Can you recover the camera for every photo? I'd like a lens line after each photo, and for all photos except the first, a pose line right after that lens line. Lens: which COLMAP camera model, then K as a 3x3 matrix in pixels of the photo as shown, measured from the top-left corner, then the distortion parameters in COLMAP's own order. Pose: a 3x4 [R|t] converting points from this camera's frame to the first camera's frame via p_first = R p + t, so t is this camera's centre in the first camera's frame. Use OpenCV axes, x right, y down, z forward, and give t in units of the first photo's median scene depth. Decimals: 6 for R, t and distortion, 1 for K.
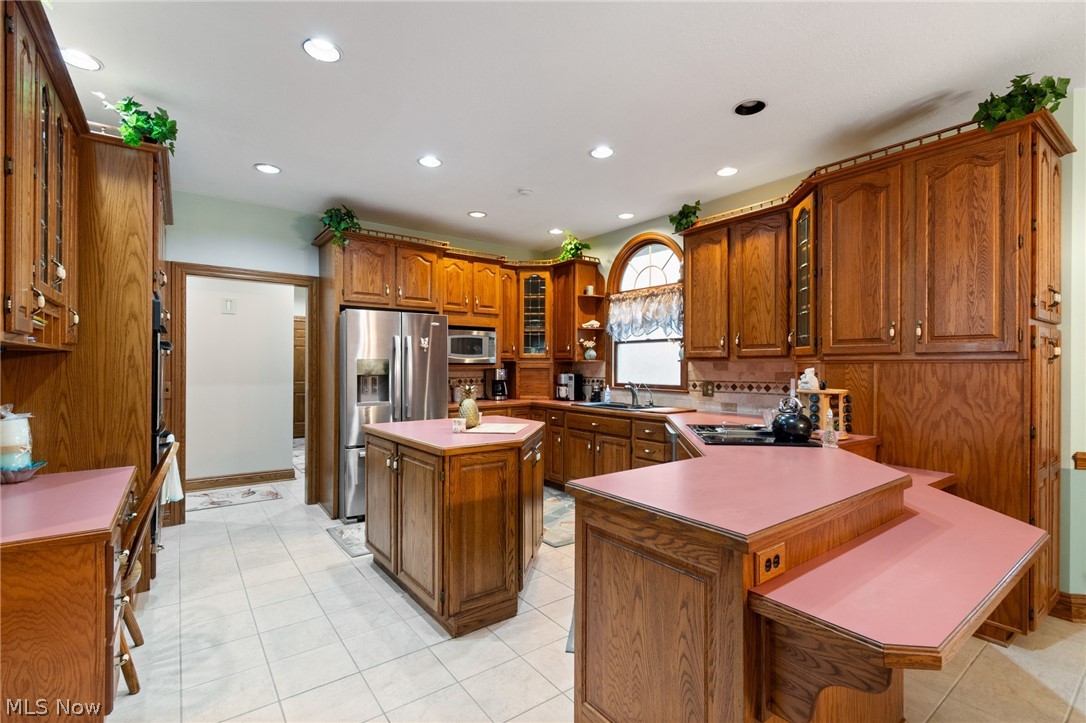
lens RADIAL K [[493.6, 0, 552.4], [0, 493.6, 364.1], [0, 0, 1]] dist [0.003583, -0.000608]
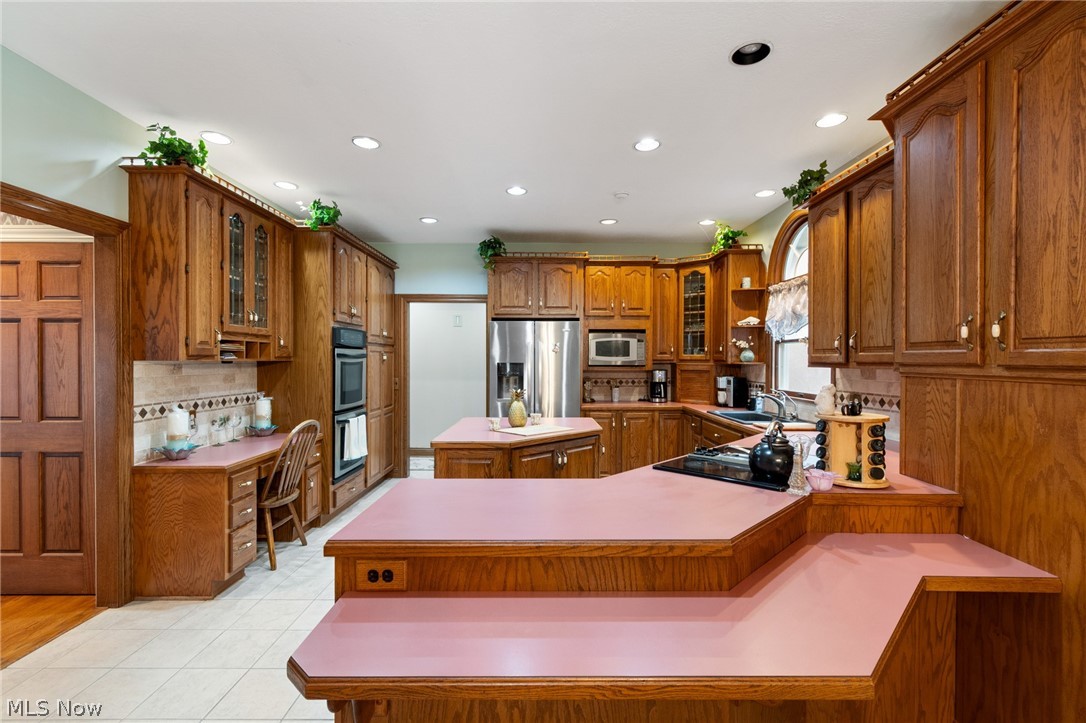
lens RADIAL K [[493.6, 0, 549.4], [0, 493.6, 362.4], [0, 0, 1]] dist [0.003583, -0.000608]
pose [[0.799636, 0.004420, -0.600469, 0.454857], [0.000527, 0.999967, 0.008062, -0.021747], [0.600485, -0.006763, 0.799607, 0.122398]]
